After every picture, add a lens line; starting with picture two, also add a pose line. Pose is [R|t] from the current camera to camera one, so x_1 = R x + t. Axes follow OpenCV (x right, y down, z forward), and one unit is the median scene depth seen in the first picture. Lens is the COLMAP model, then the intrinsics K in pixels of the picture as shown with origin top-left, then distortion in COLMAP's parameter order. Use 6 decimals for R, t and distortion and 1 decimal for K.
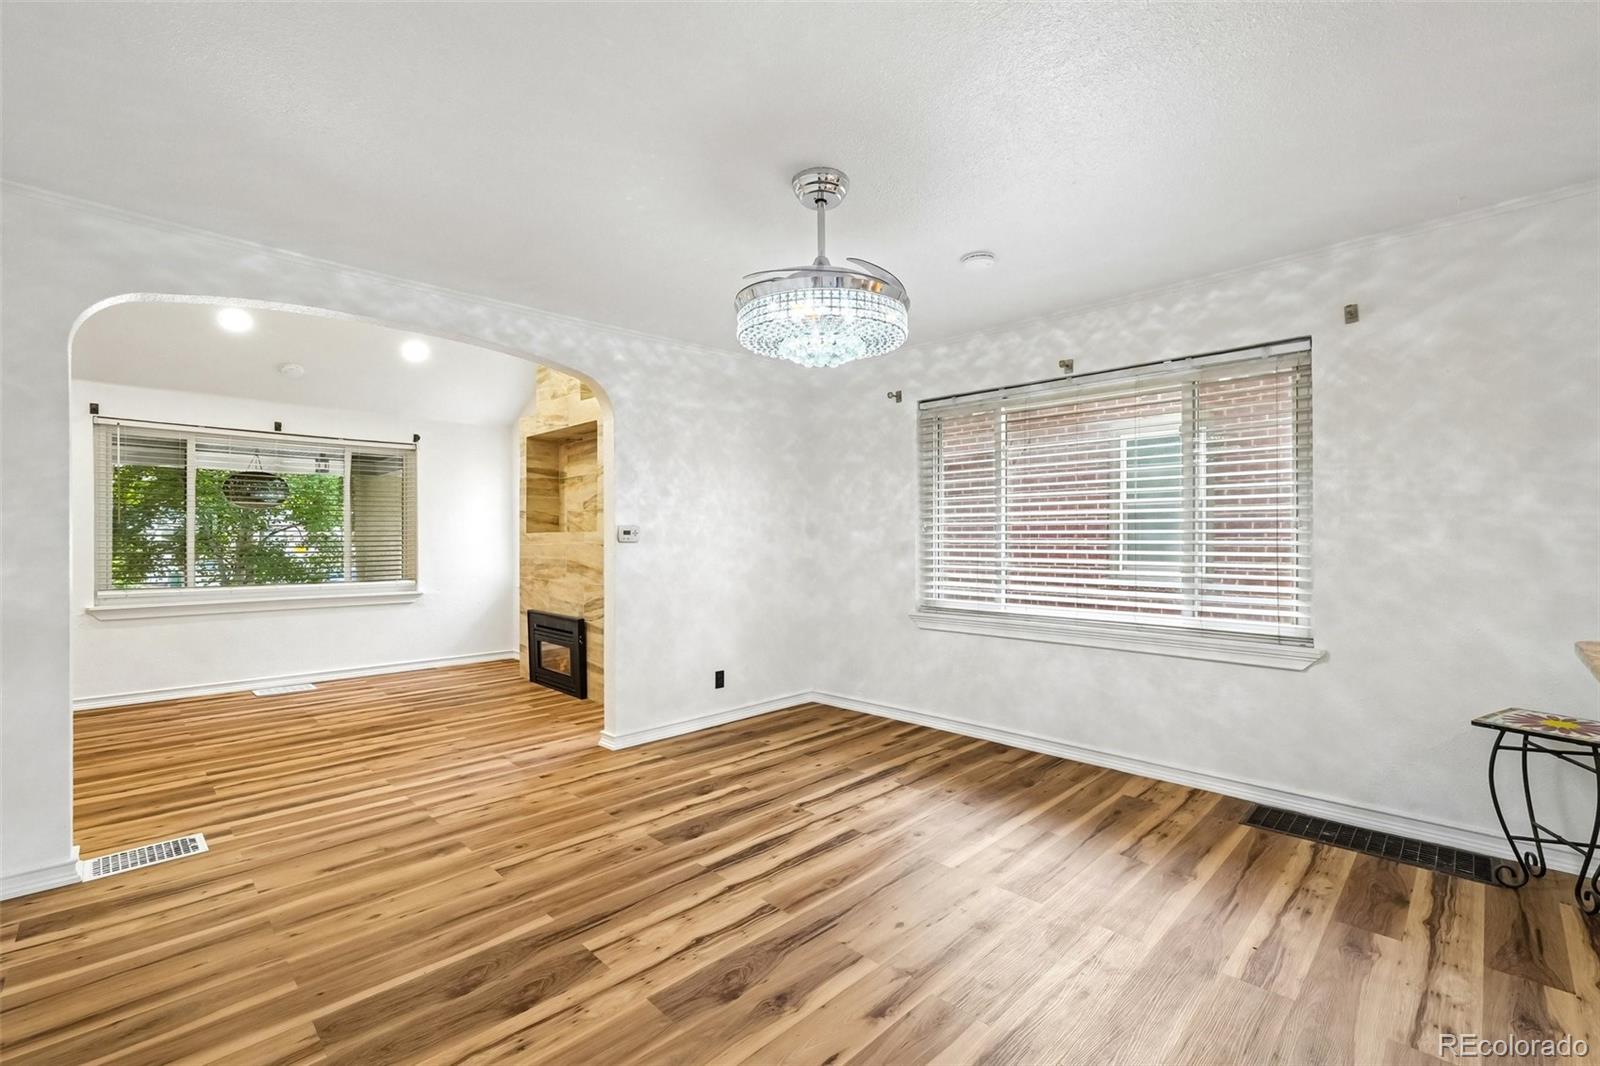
lens RADIAL K [[689.4, 0, 800.4], [0, 689.4, 540.4], [0, 0, 1]] dist [-0.004569, 0.004135]
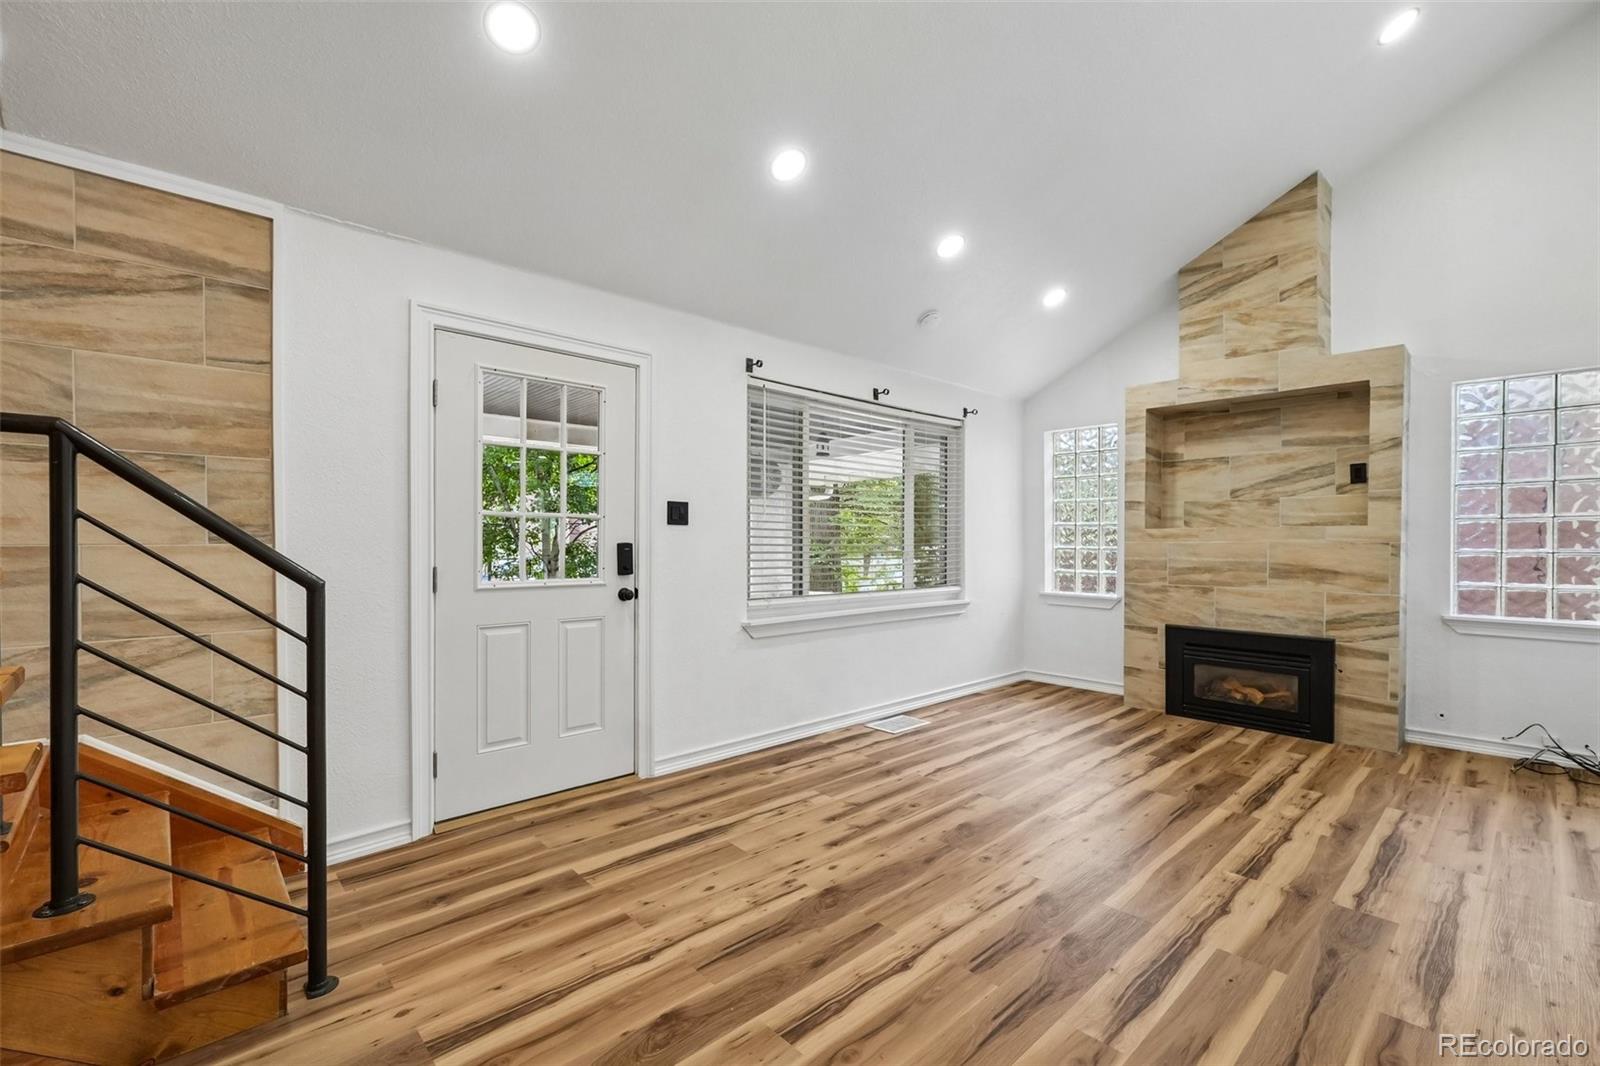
lens RADIAL K [[689.4, 0, 809.5], [0, 689.4, 545.5], [0, 0, 1]] dist [-0.004569, 0.004135]
pose [[0.999389, 0.003300, -0.034789, -1.592013], [-0.003094, 0.999977, 0.005993, 0.011512], [0.034808, -0.005882, 0.999377, 0.382721]]
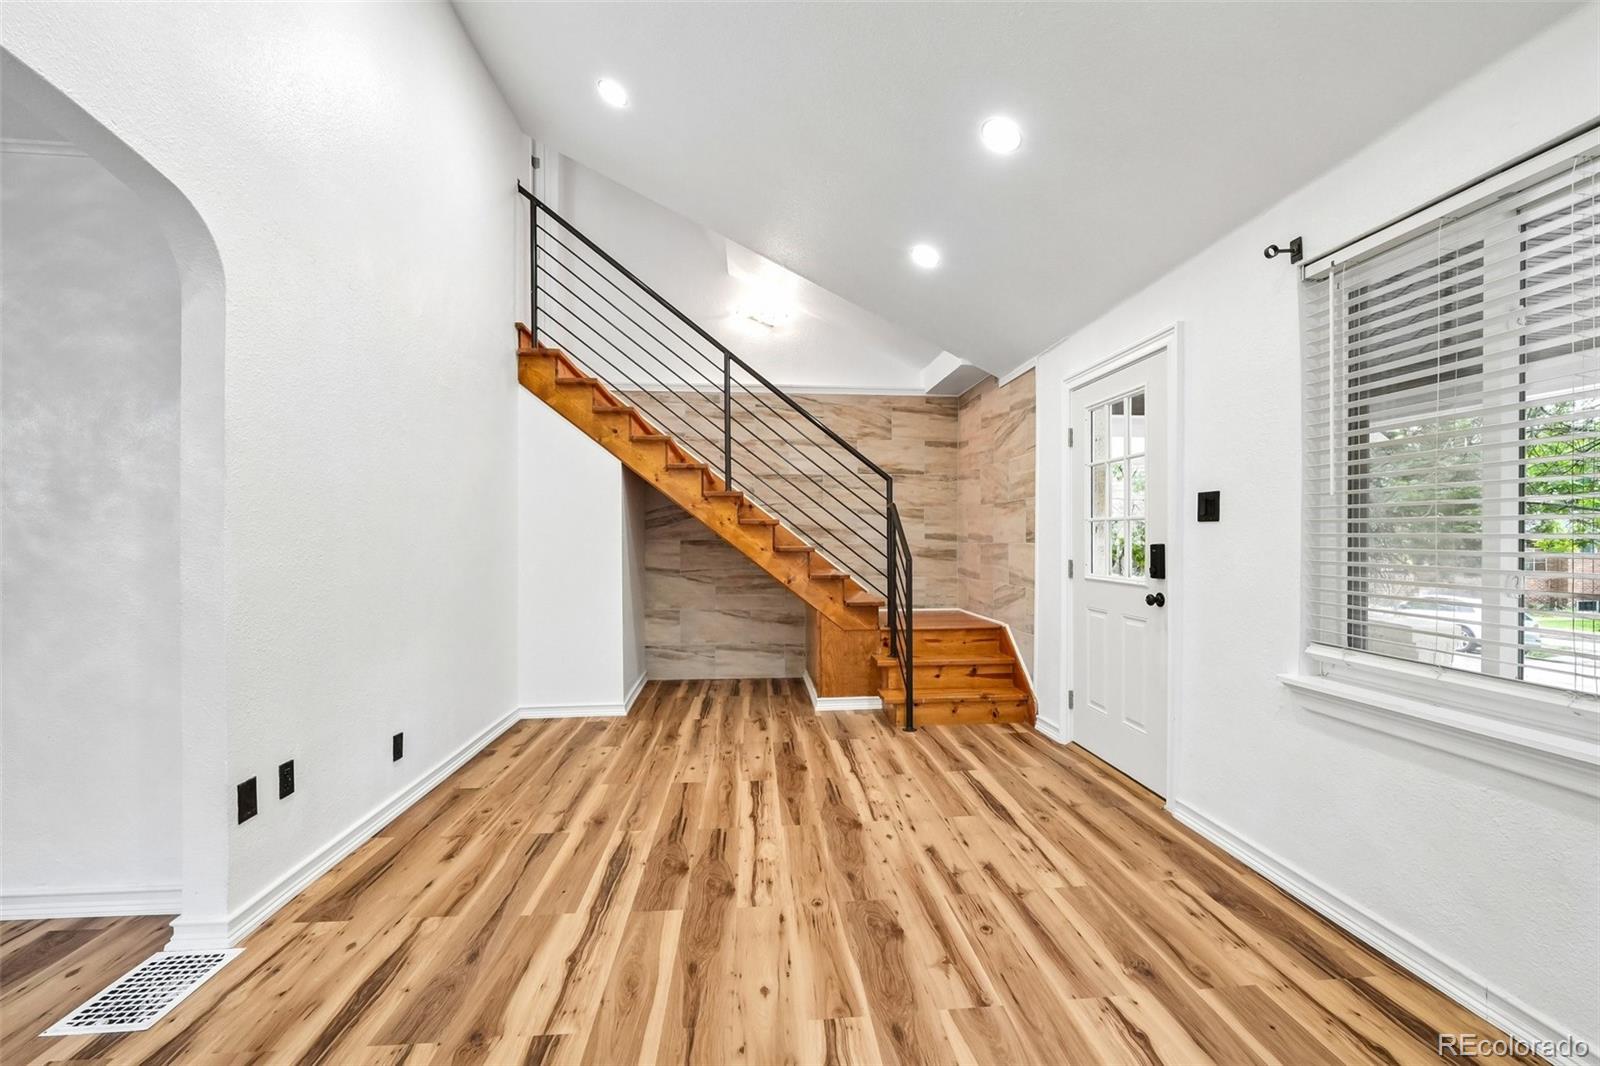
lens RADIAL K [[689.4, 0, 811.9], [0, 689.4, 542.7], [0, 0, 1]] dist [-0.004569, 0.004135]
pose [[-0.642555, 0.005634, -0.766218, -0.777708], [0.000401, 0.999975, 0.007016, 0.005002], [0.766239, 0.004201, -0.642542, 1.799103]]
